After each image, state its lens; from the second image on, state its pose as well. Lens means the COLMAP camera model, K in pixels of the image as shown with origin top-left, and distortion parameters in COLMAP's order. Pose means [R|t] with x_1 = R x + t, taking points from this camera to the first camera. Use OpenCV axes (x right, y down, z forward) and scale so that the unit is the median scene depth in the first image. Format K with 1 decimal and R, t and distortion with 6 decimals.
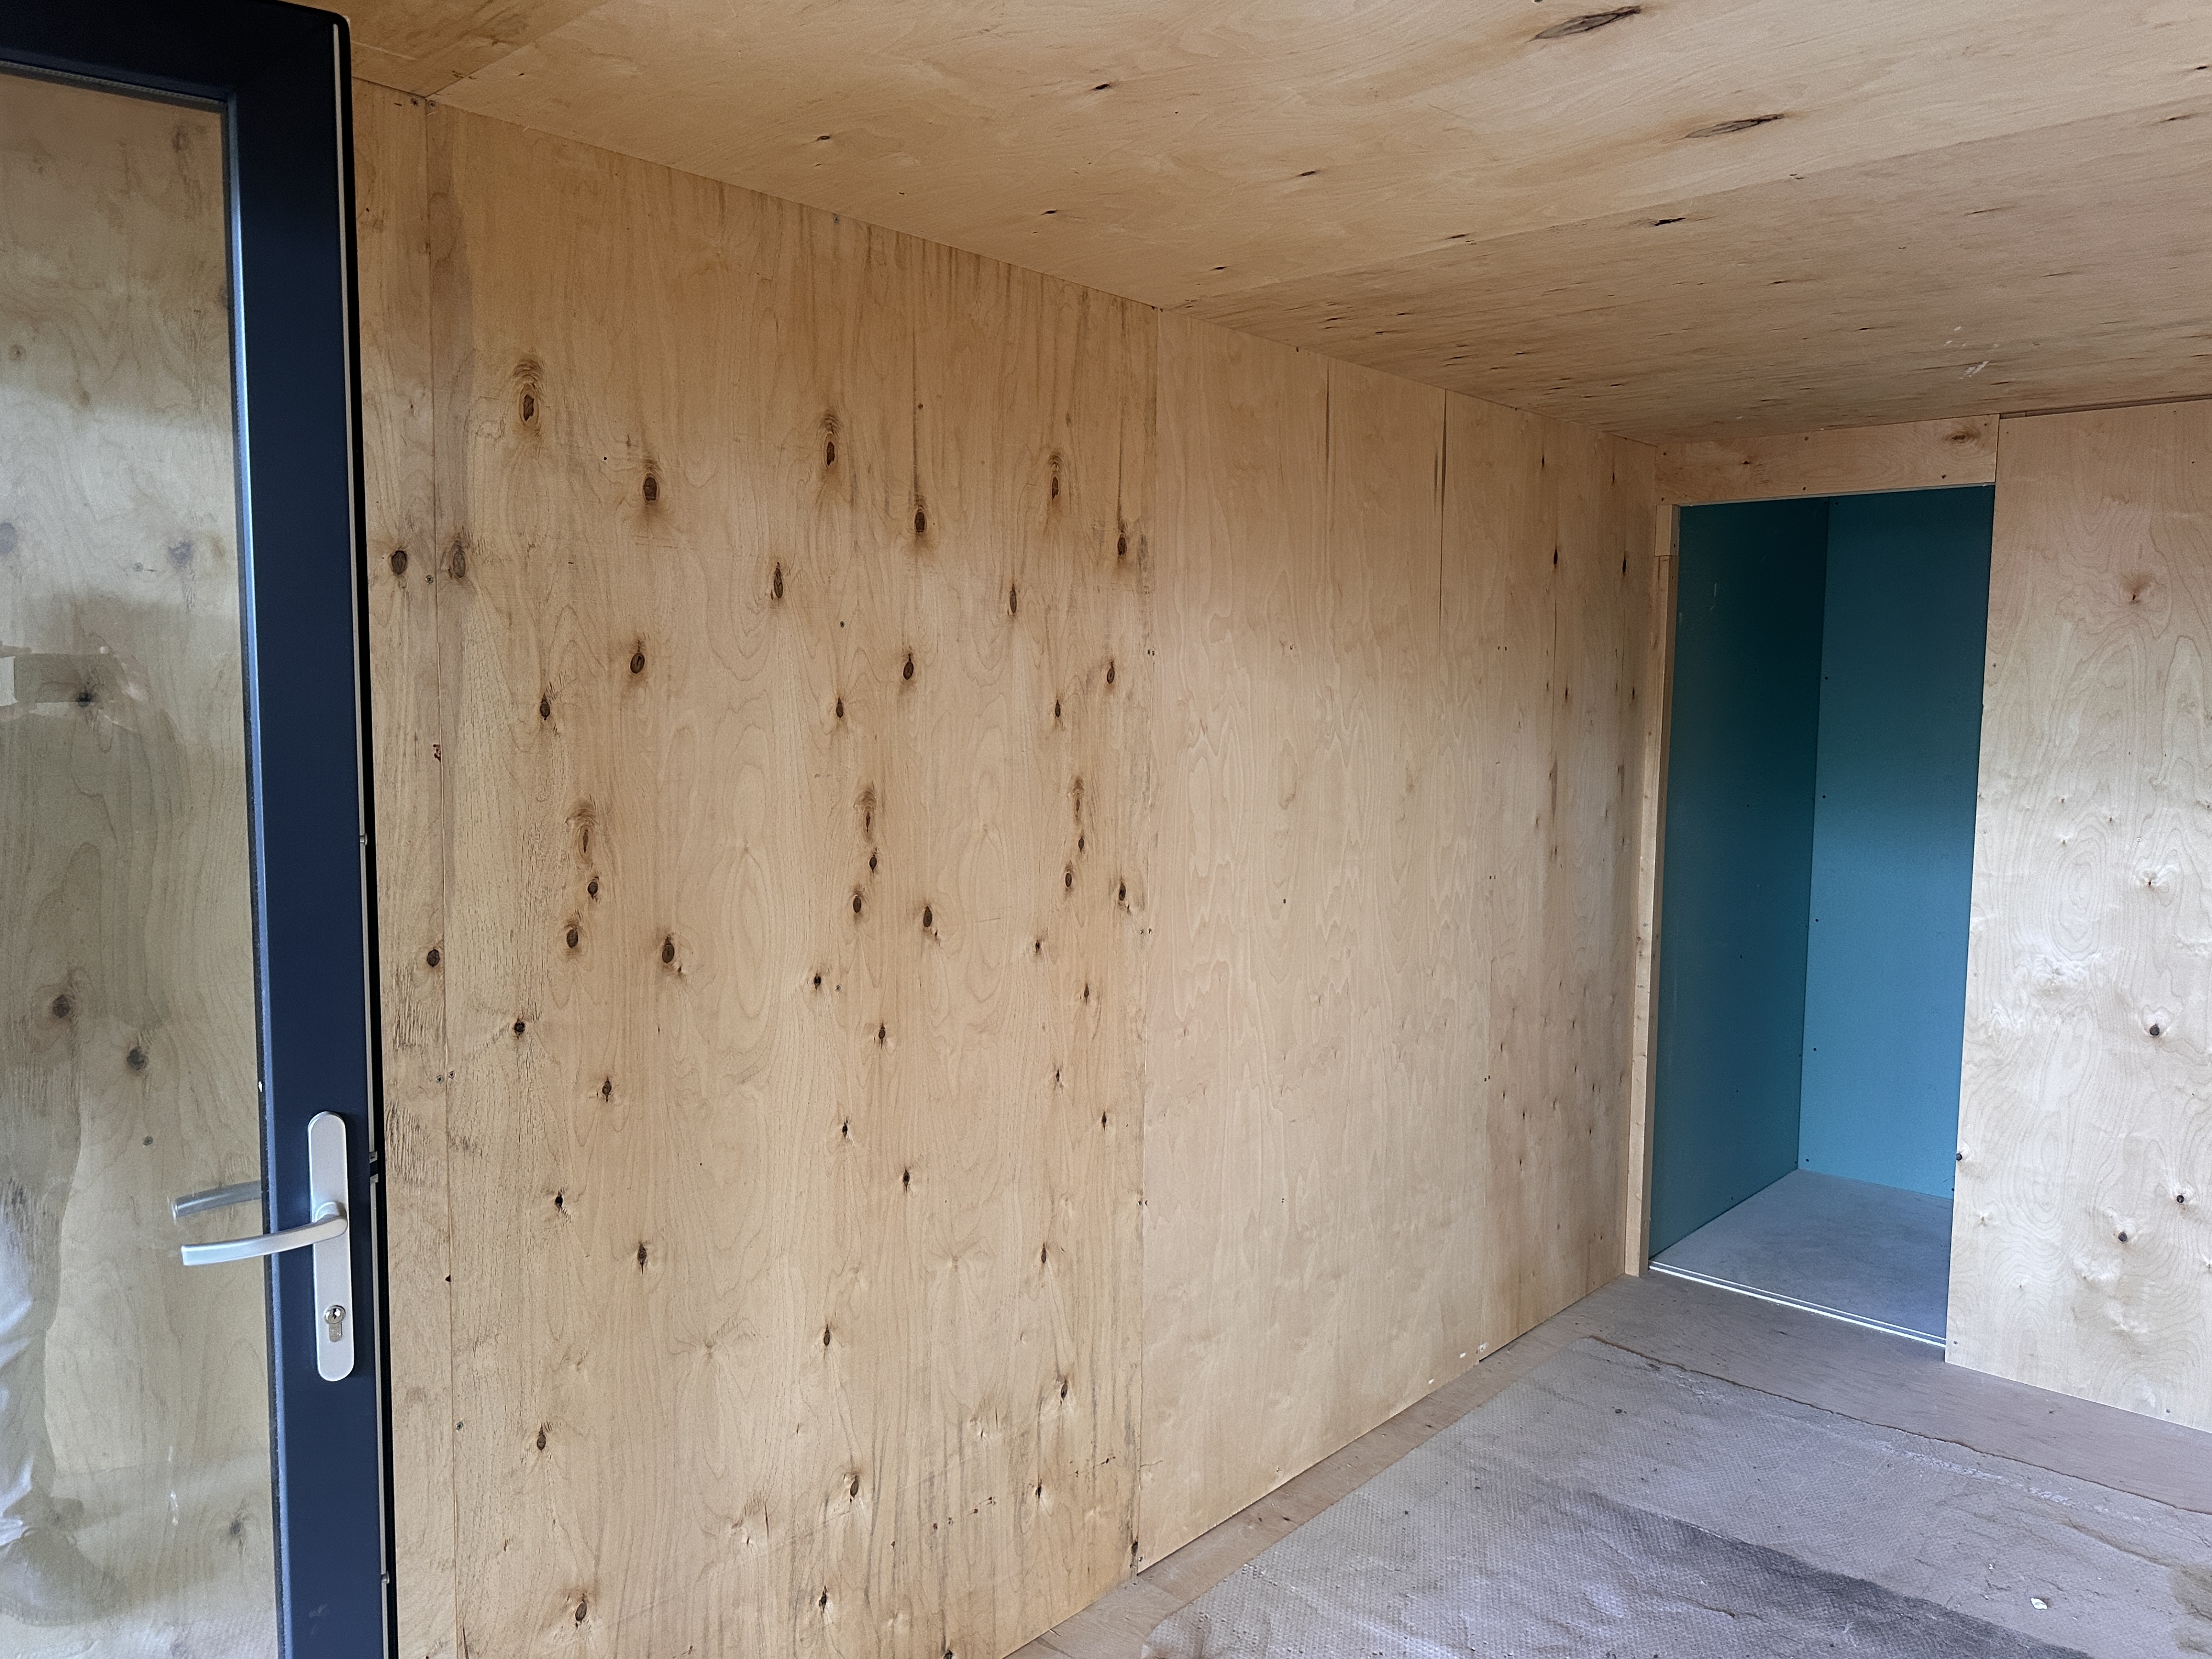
lens RADIAL K [[1570.0, 0, 1102.8], [0, 1570.0, 818.9], [0, 0, 1]] dist [0.006392, -0.012316]
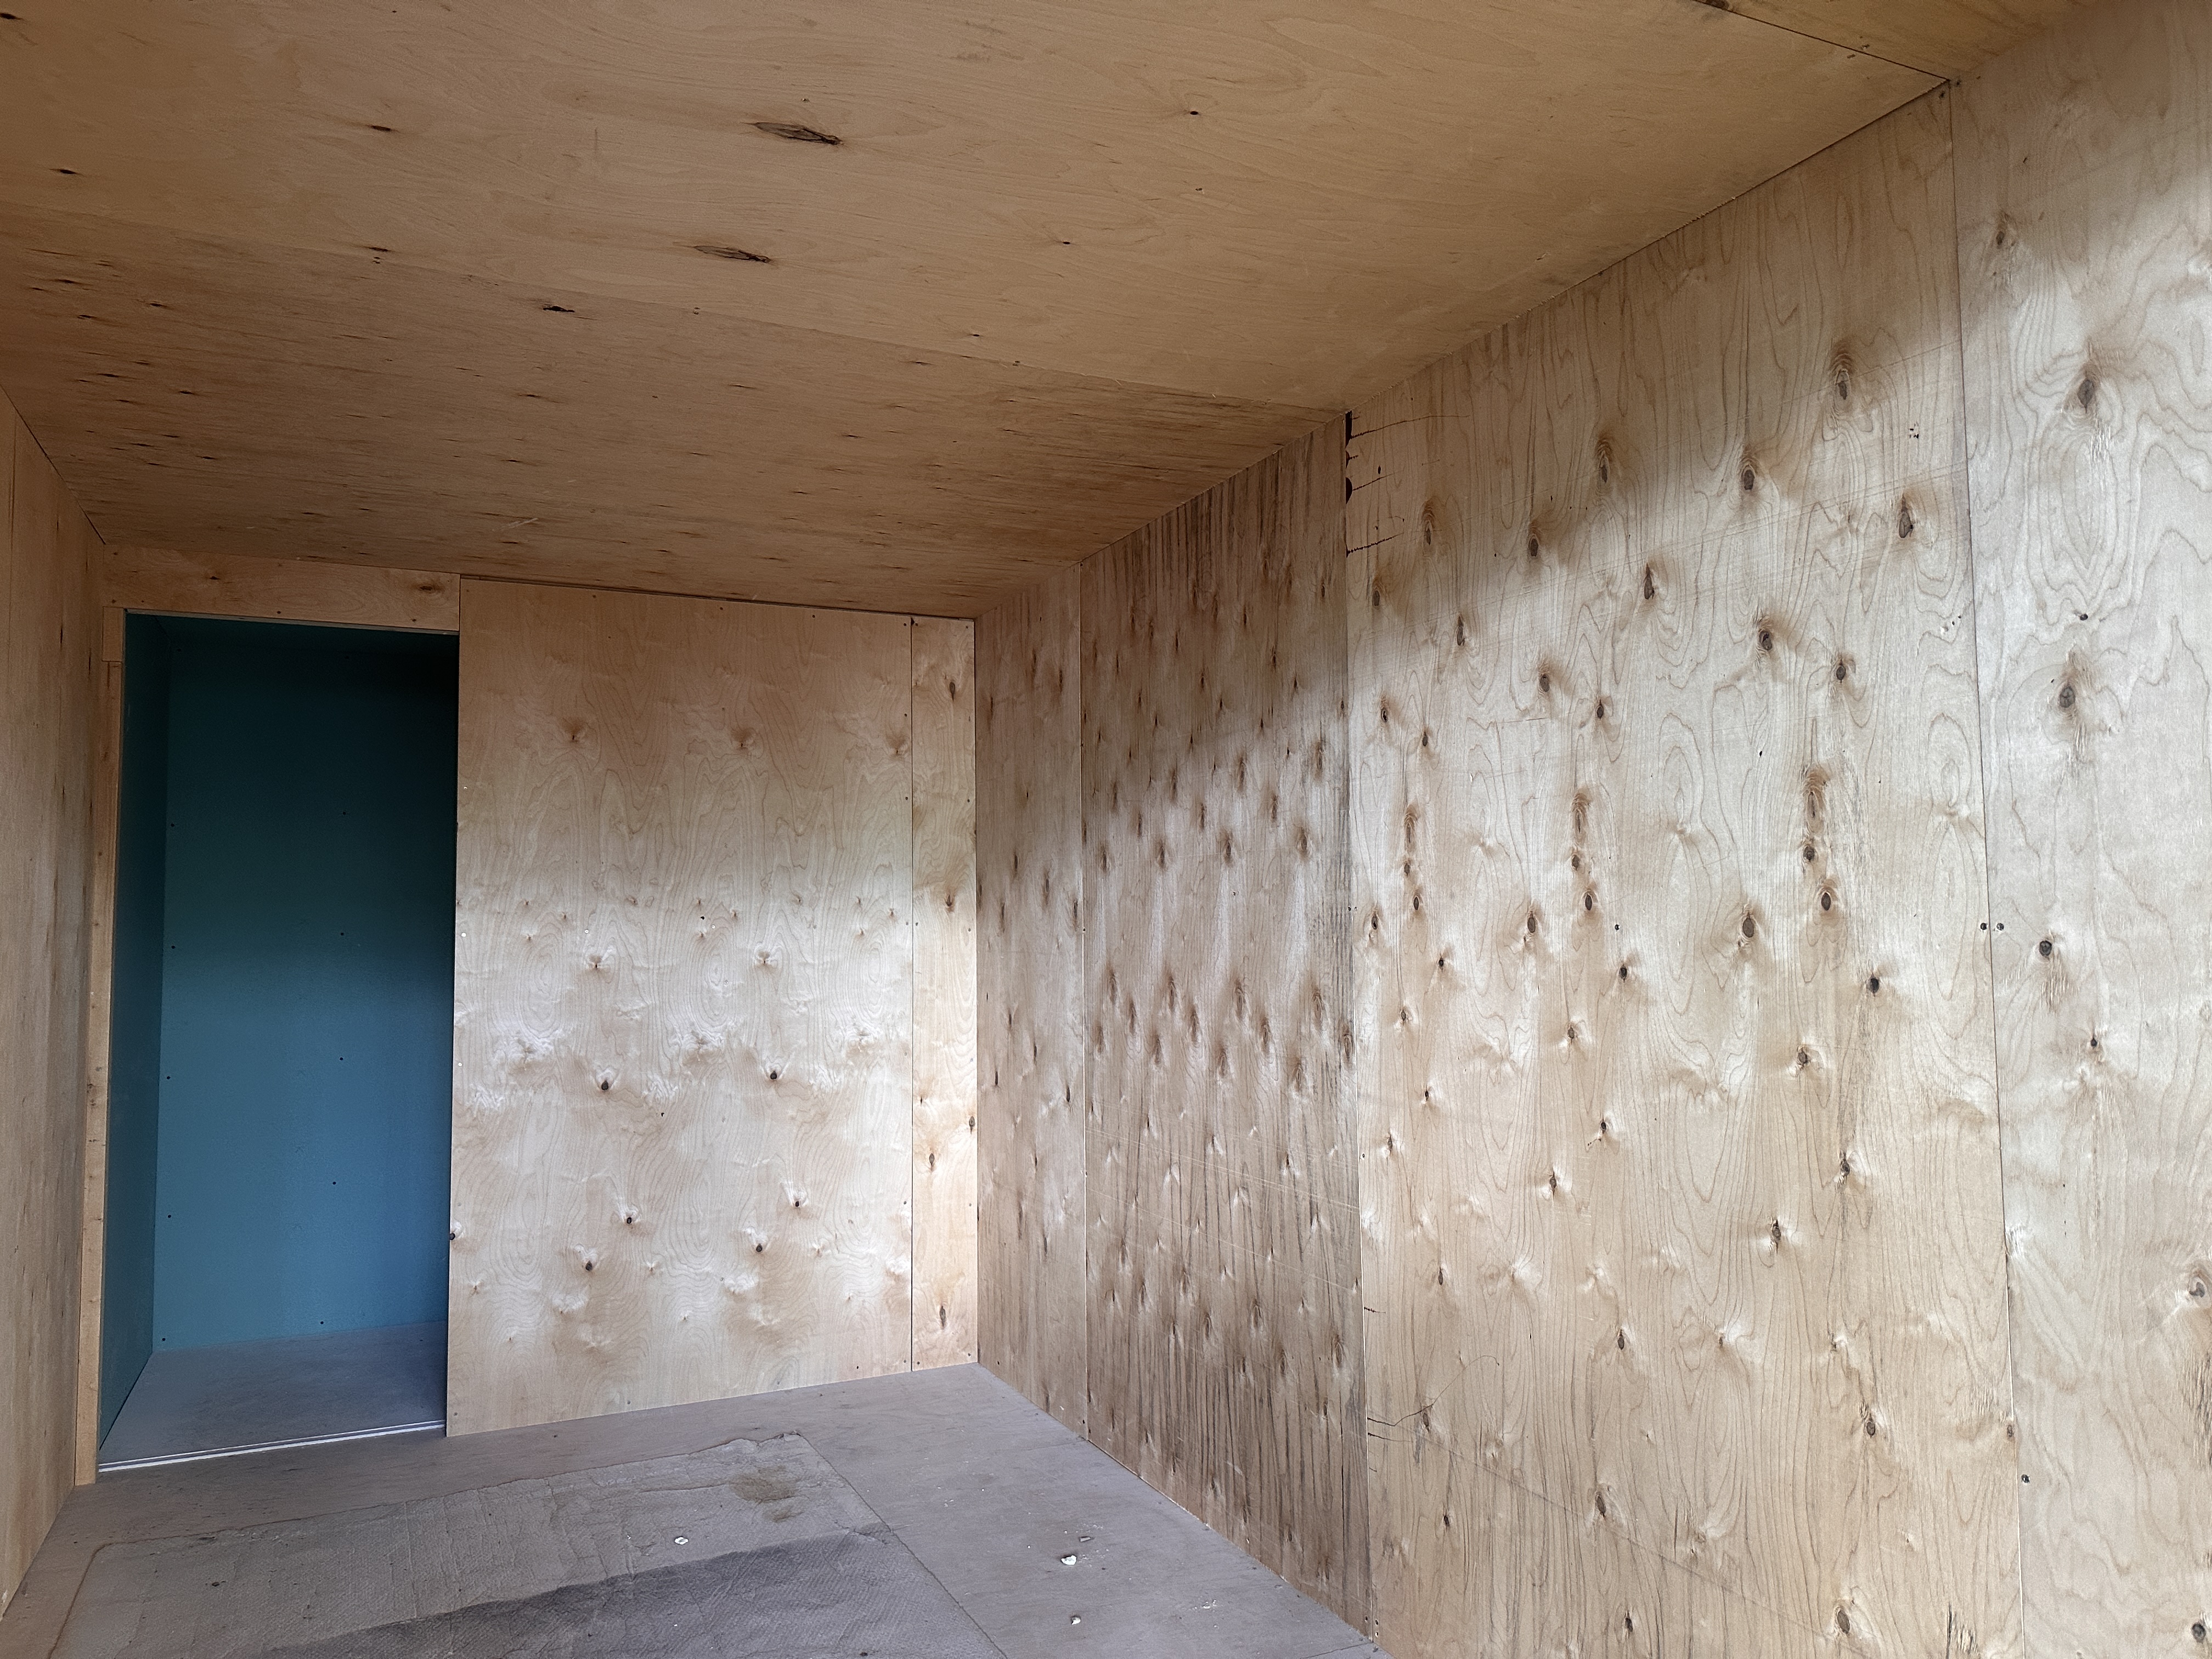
lens RADIAL K [[1570.0, 0, 1105.0], [0, 1570.0, 834.5], [0, 0, 1]] dist [0.006392, -0.012316]
pose [[0.367301, 0.049024, 0.928809, -0.330387], [0.096050, 0.991272, -0.090304, 0.085620], [-0.925129, 0.122381, 0.359387, 0.165767]]
